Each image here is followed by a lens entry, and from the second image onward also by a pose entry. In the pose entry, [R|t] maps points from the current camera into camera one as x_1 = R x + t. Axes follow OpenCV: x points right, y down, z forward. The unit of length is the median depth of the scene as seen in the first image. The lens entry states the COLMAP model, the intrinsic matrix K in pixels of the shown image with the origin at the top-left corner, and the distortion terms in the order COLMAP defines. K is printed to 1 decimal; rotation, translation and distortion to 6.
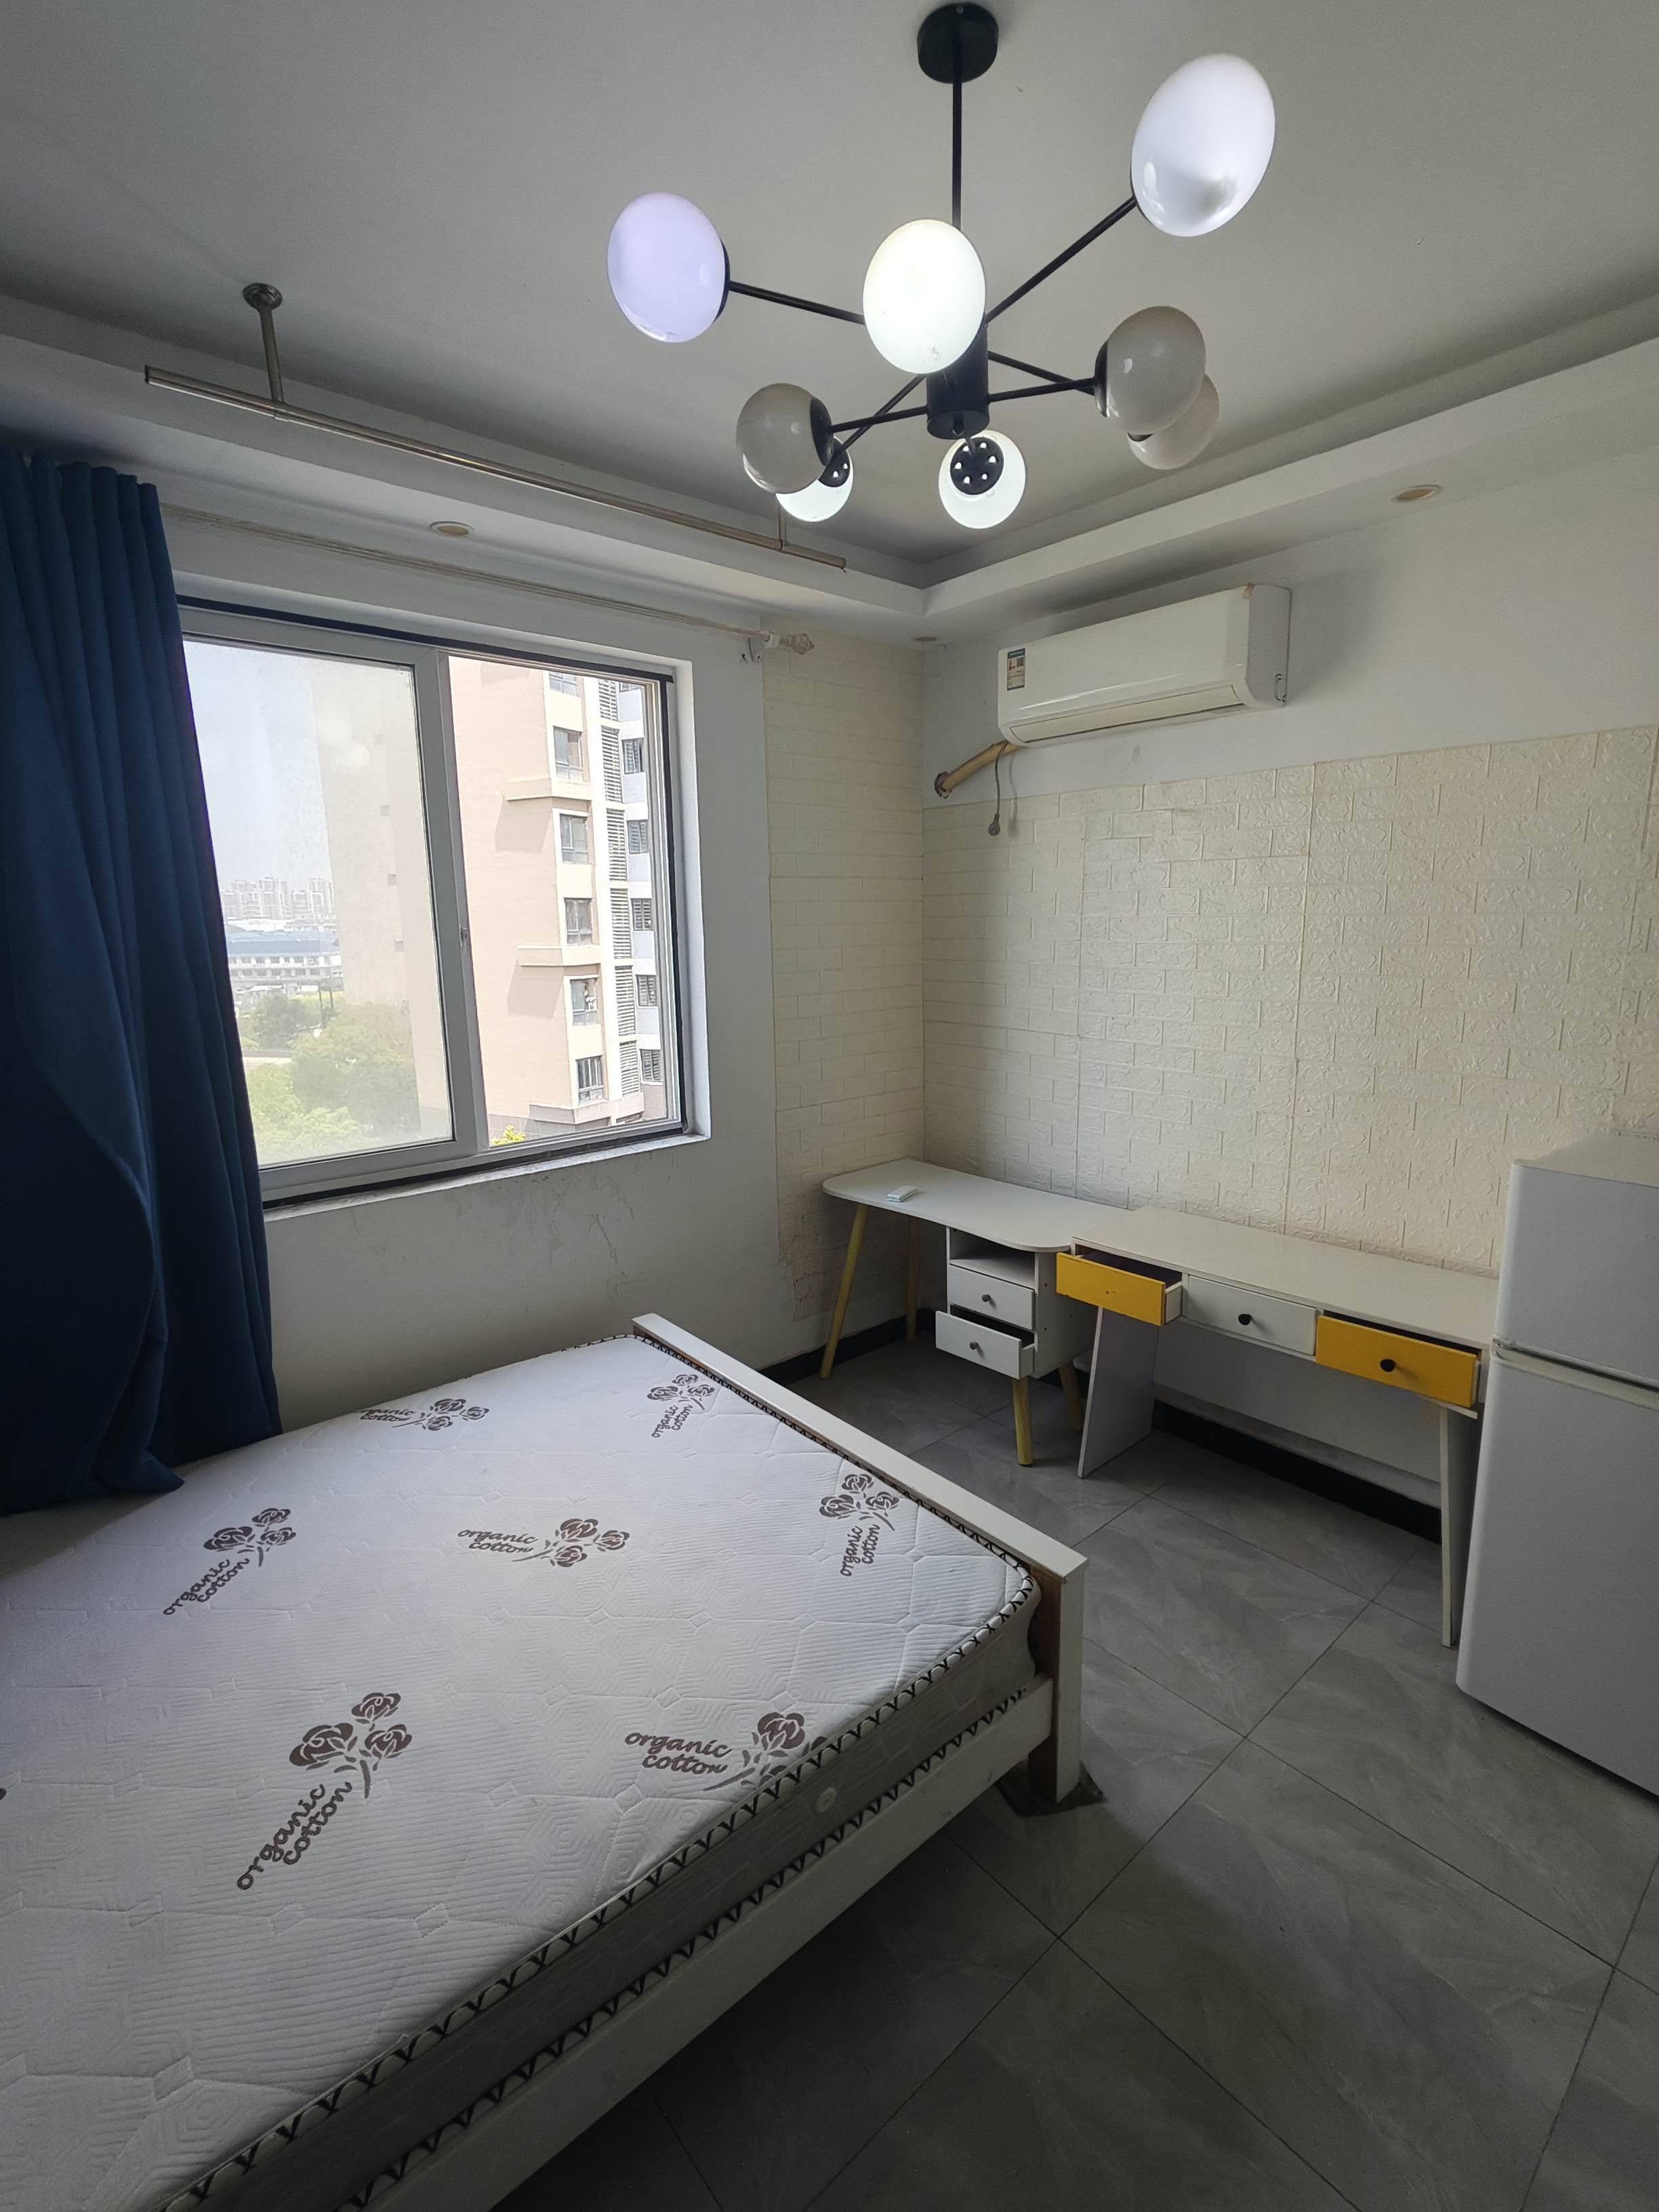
lens RADIAL K [[990.1, 0, 849.0], [0, 990.1, 1106.4], [0, 0, 1]] dist [0.022668, -0.027533]
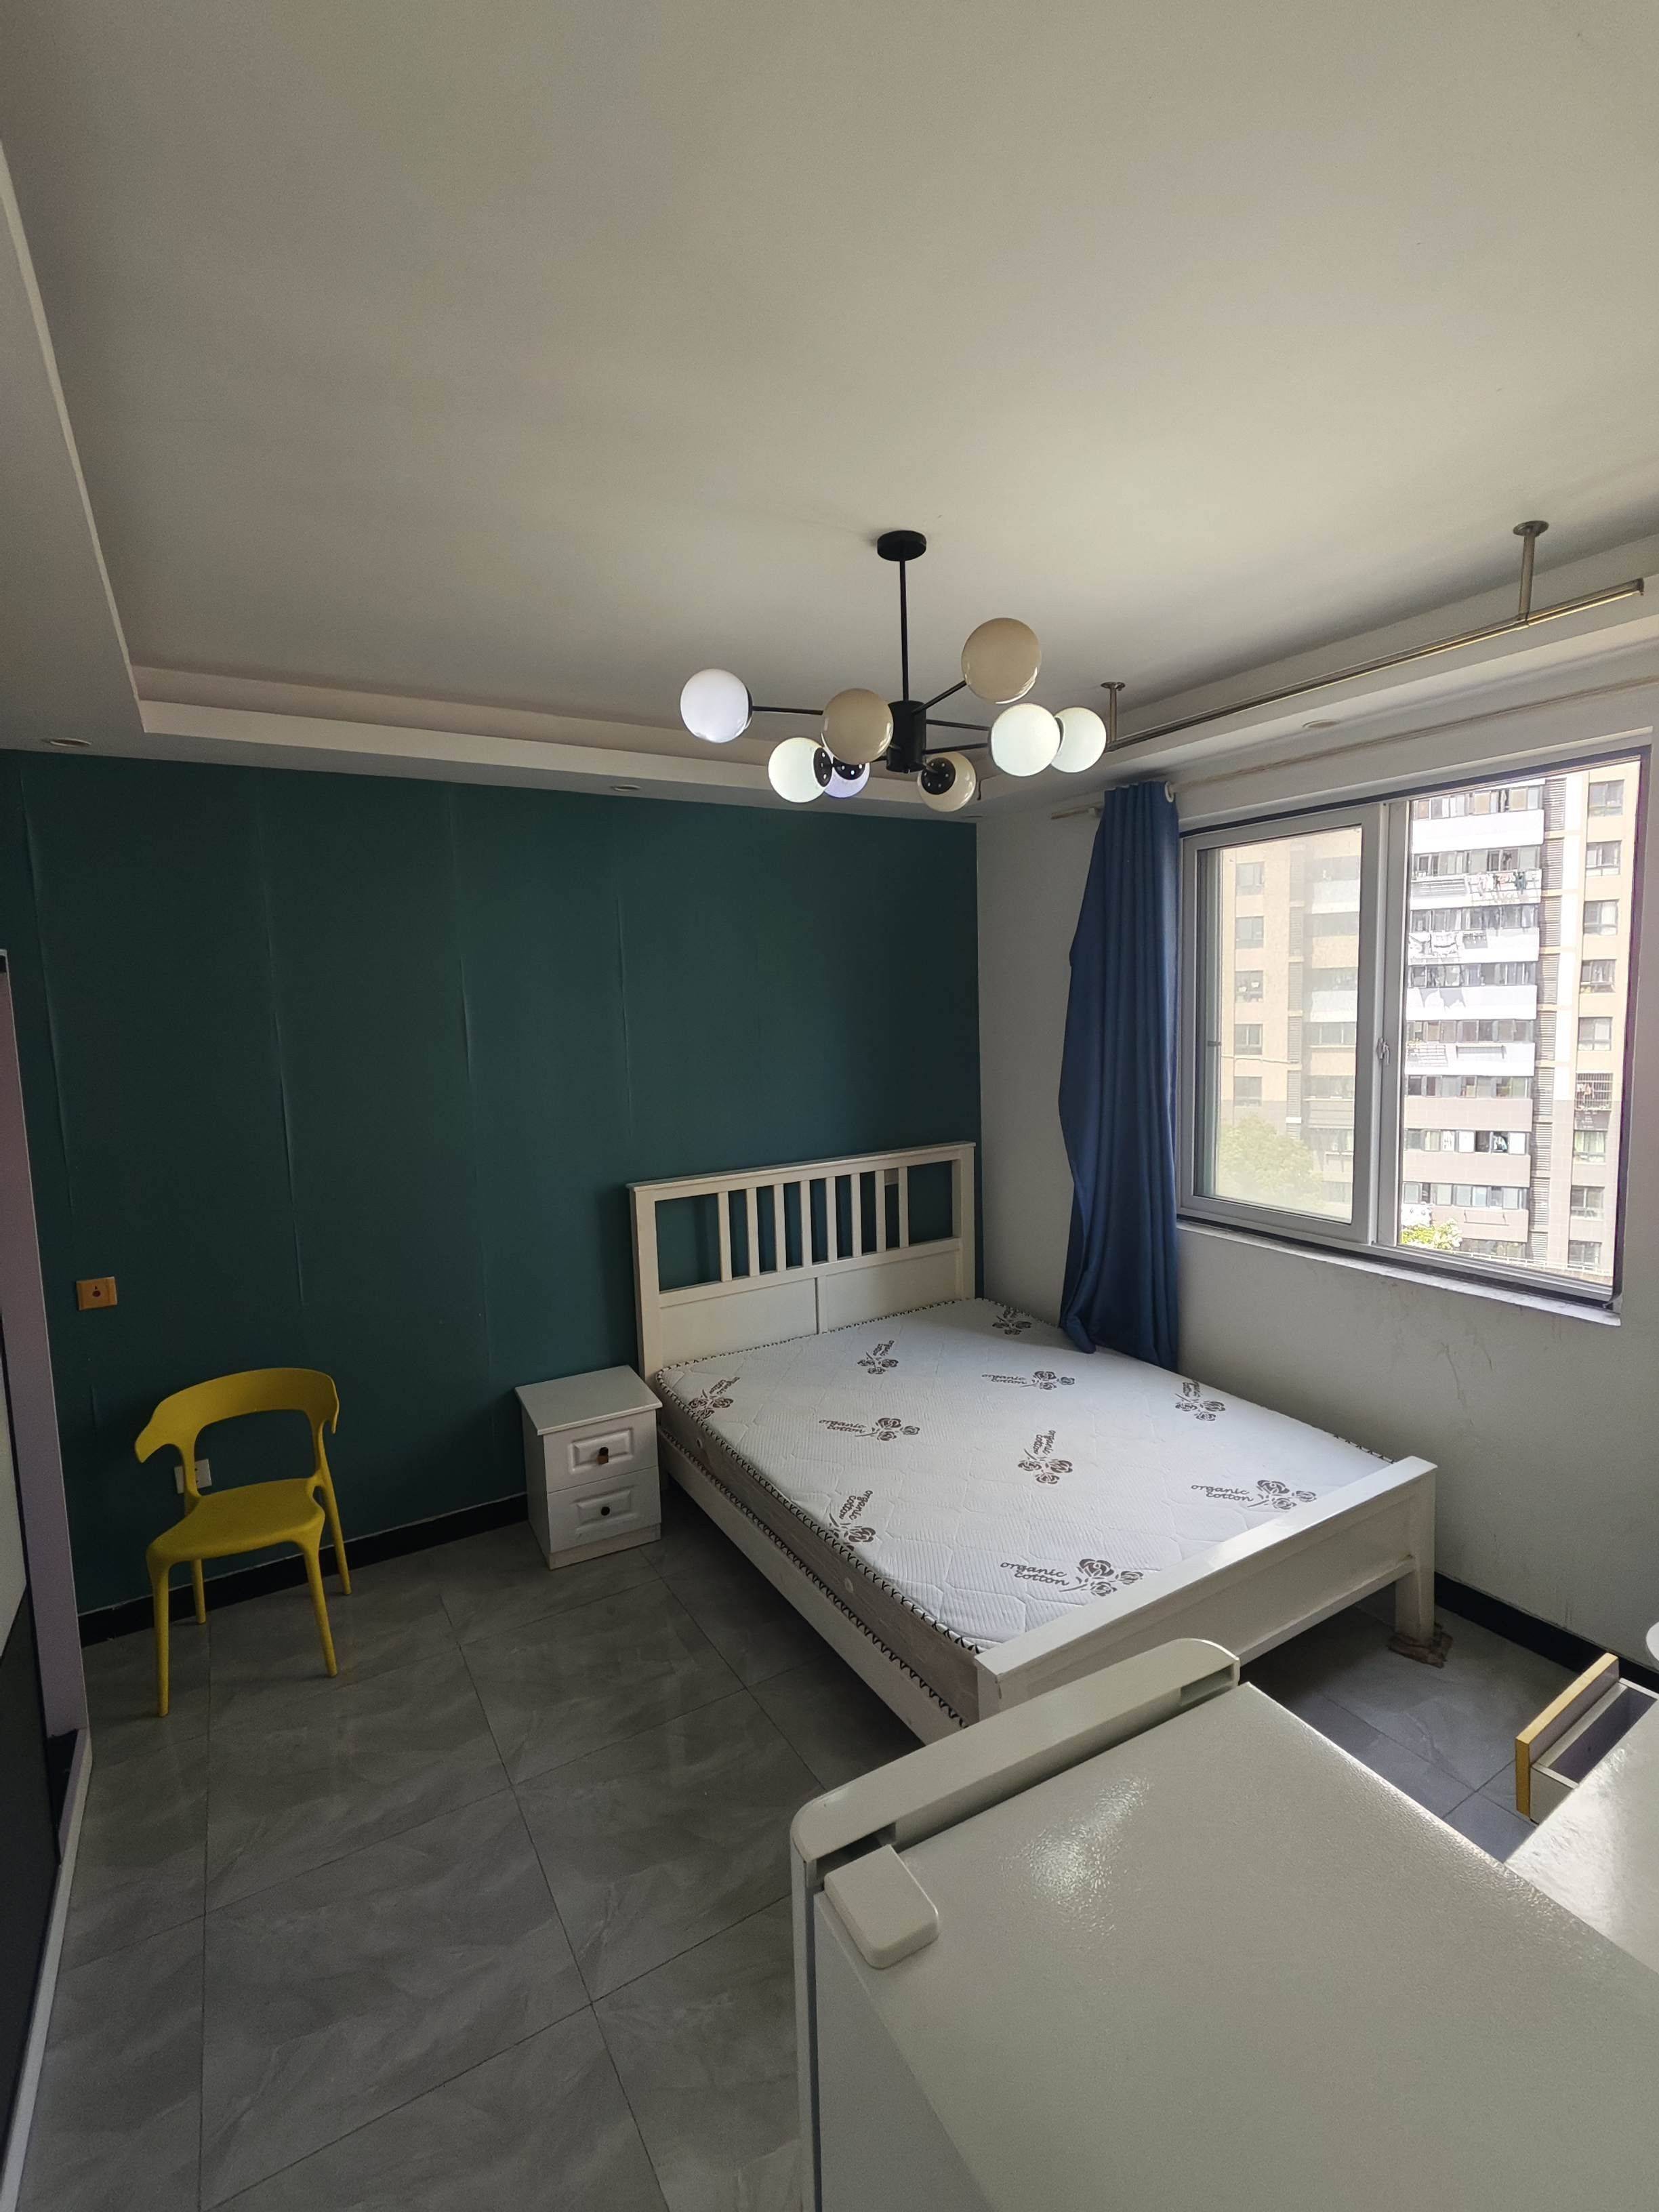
lens RADIAL K [[1015.8, 0, 840.8], [0, 1015.8, 1099.2], [0, 0, 1]] dist [0.002195, -0.000647]
pose [[-0.174530, 0.121823, -0.977087, 0.809396], [-0.150885, 0.977288, 0.148799, -0.187263], [0.973023, 0.173398, -0.152185, 0.572695]]
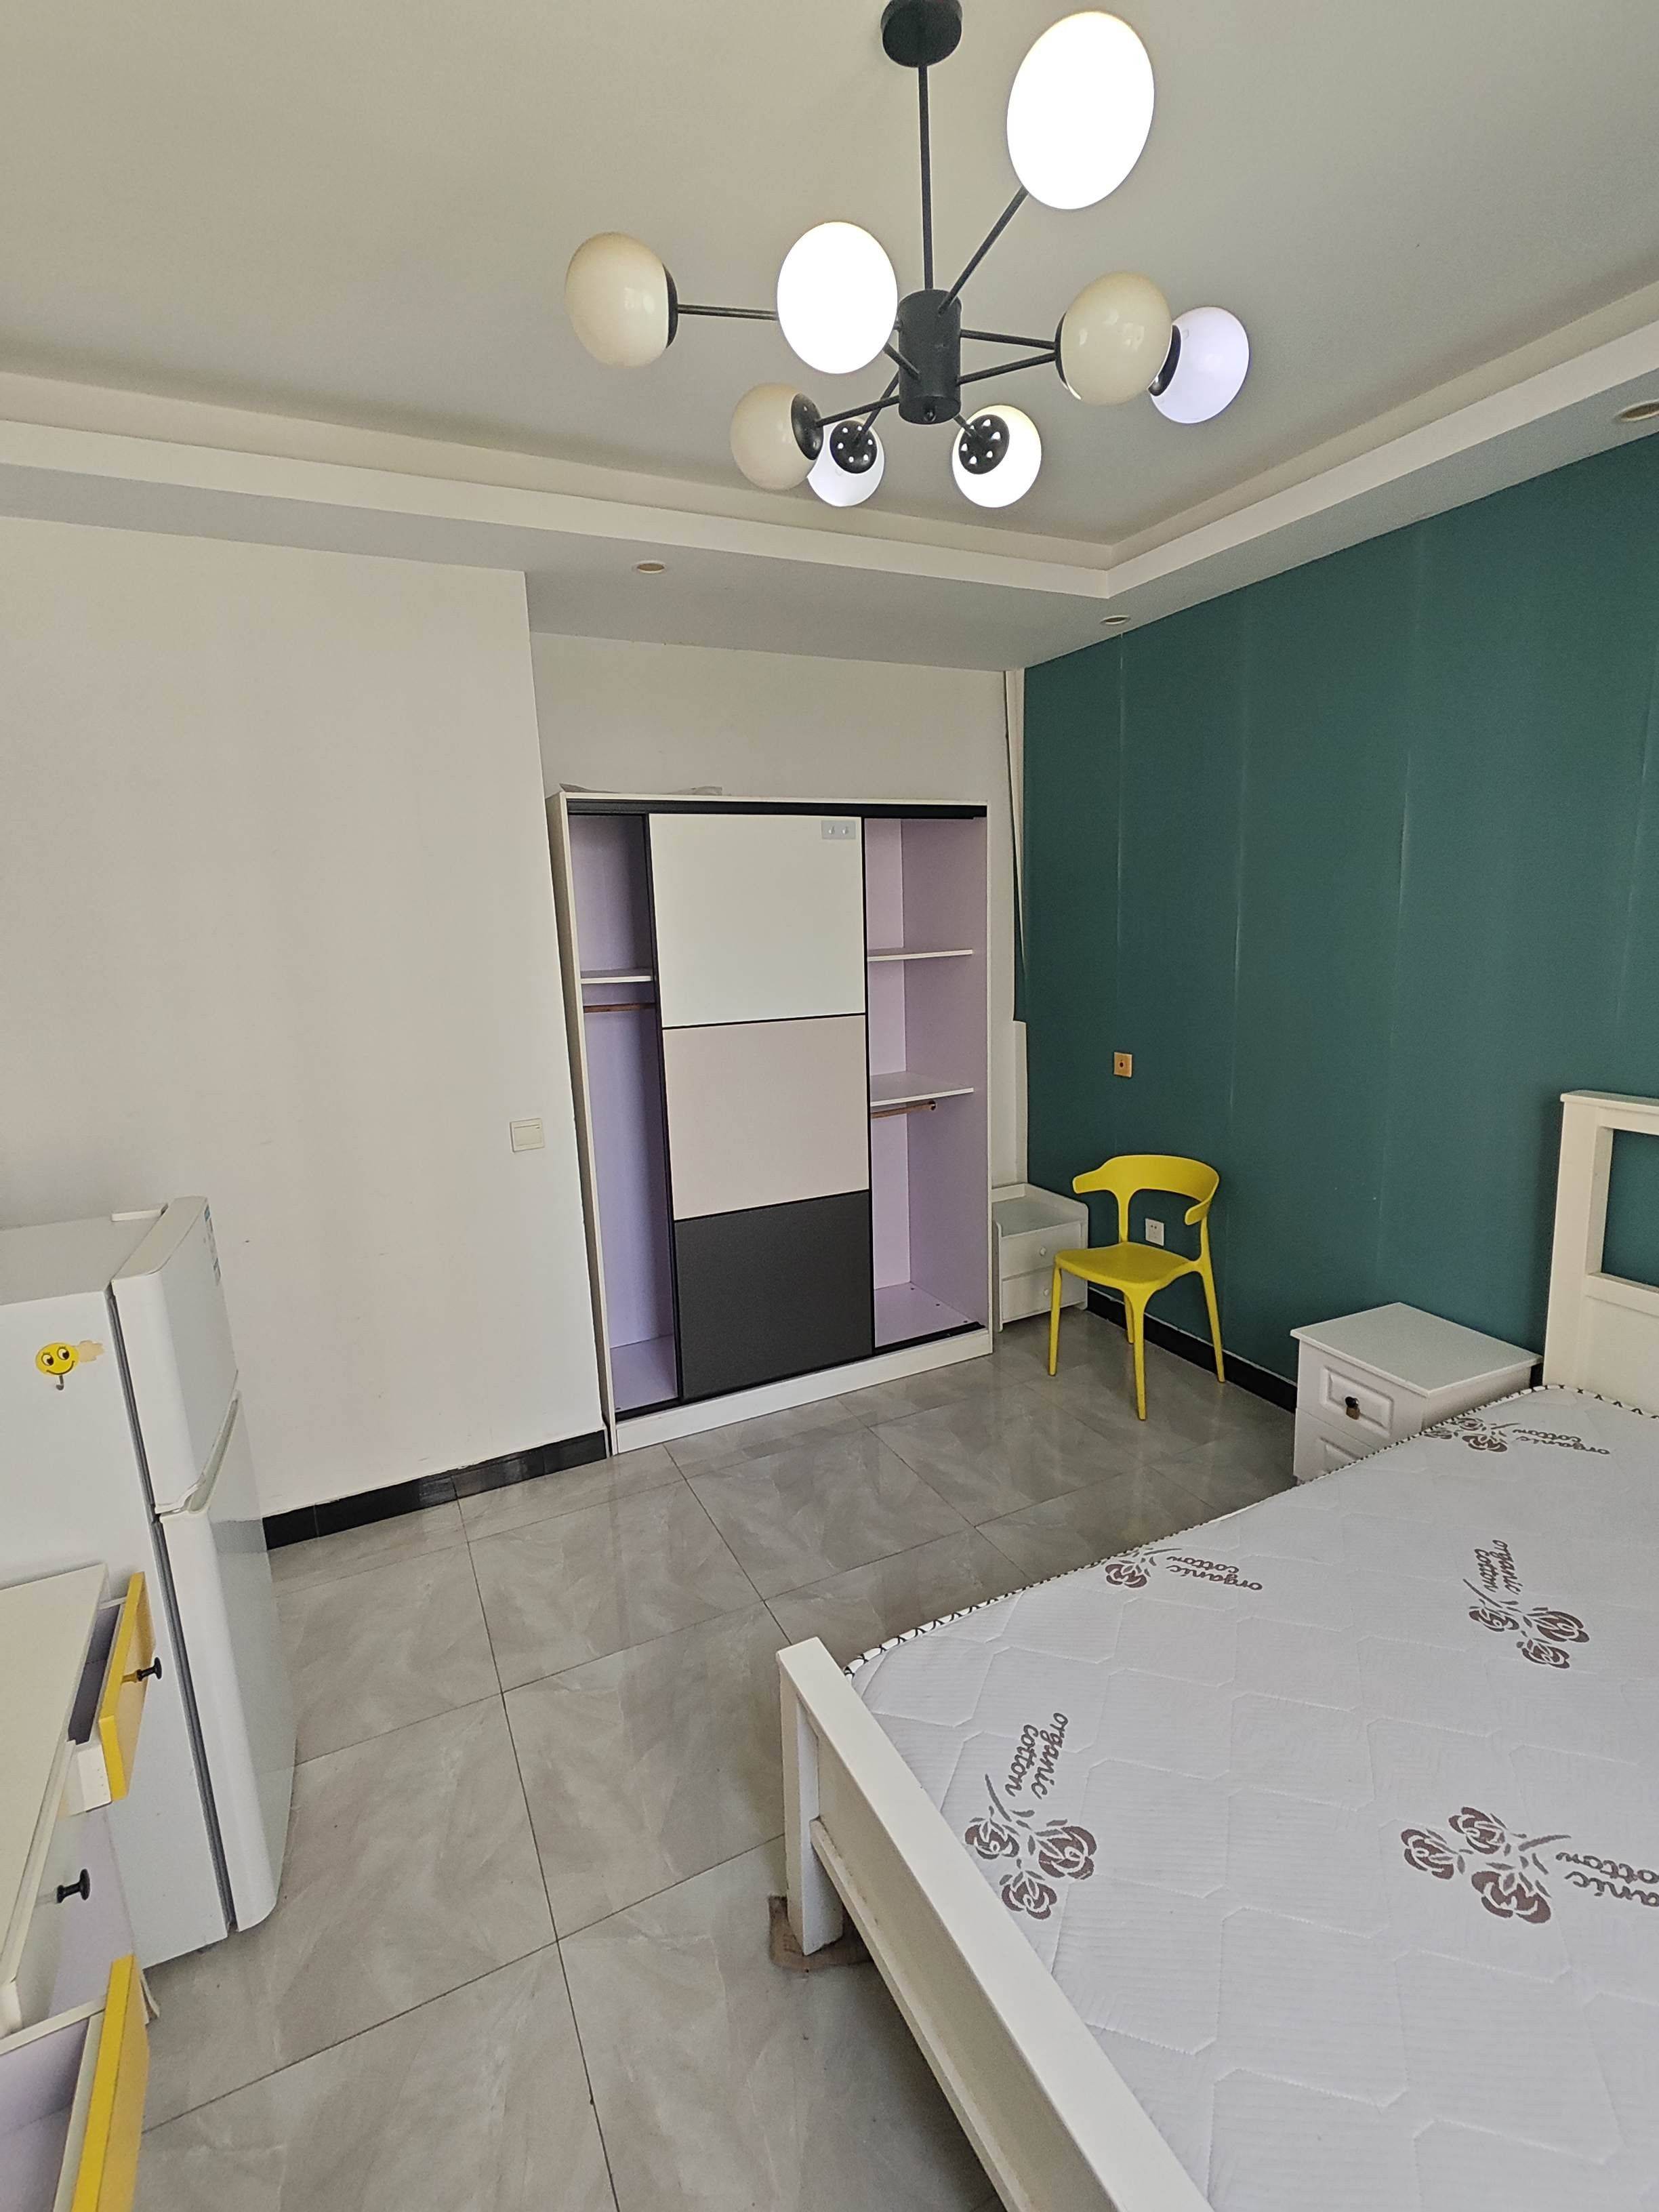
lens RADIAL K [[1015.8, 0, 840.8], [0, 1015.8, 1099.2], [0, 0, 1]] dist [0.002195, -0.000647]
pose [[-0.964544, 0.001976, 0.263916, -0.031744], [0.098029, 0.931117, 0.351299, -0.193797], [-0.245043, 0.364714, -0.898297, 1.028464]]
